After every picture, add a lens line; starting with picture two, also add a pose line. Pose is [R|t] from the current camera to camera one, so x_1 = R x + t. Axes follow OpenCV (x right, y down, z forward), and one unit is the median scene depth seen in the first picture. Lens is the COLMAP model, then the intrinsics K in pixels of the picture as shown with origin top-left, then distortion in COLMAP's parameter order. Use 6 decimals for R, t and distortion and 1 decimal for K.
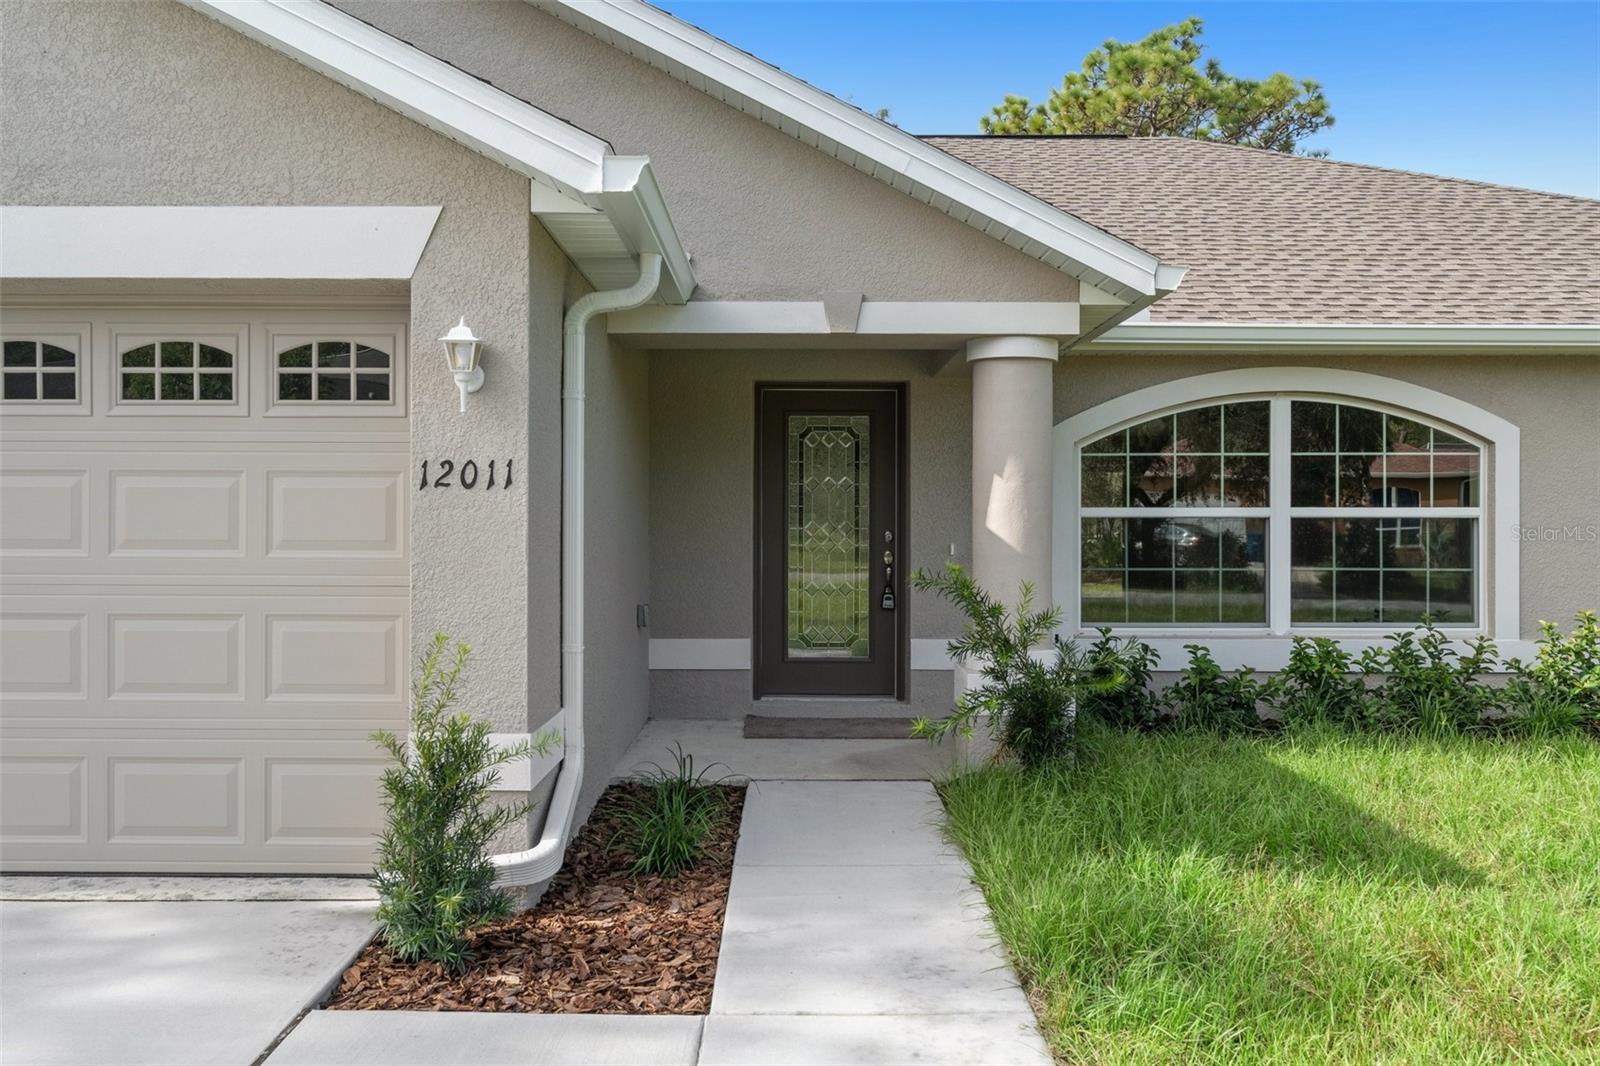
lens RADIAL K [[1242.4, 0, 800.9], [0, 1242.4, 529.0], [0, 0, 1]] dist [0.001277, 0.000296]
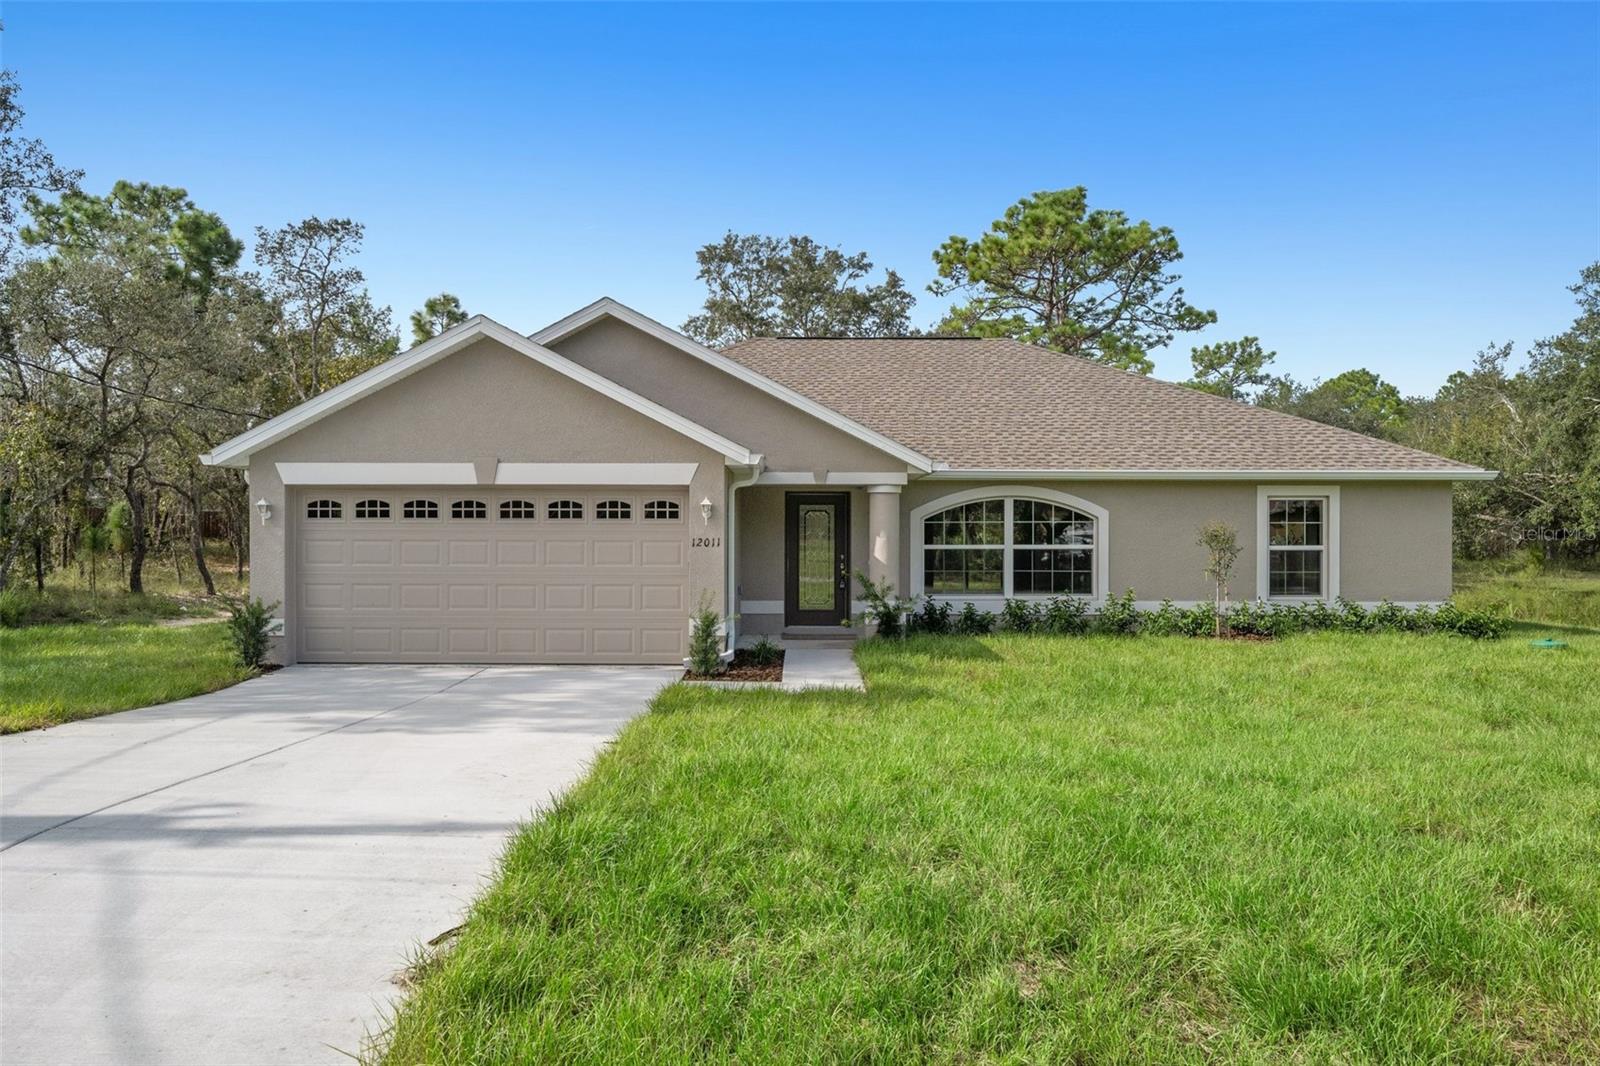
lens RADIAL K [[1110.5, 0, 797.9], [0, 1110.5, 538.6], [0, 0, 1]] dist [0.001346, 0.003481]
pose [[0.999979, -0.001723, -0.006323, 0.000000], [0.001715, 0.999998, -0.001290, -0.029546], [0.006325, 0.001280, 0.999979, -1.196536]]
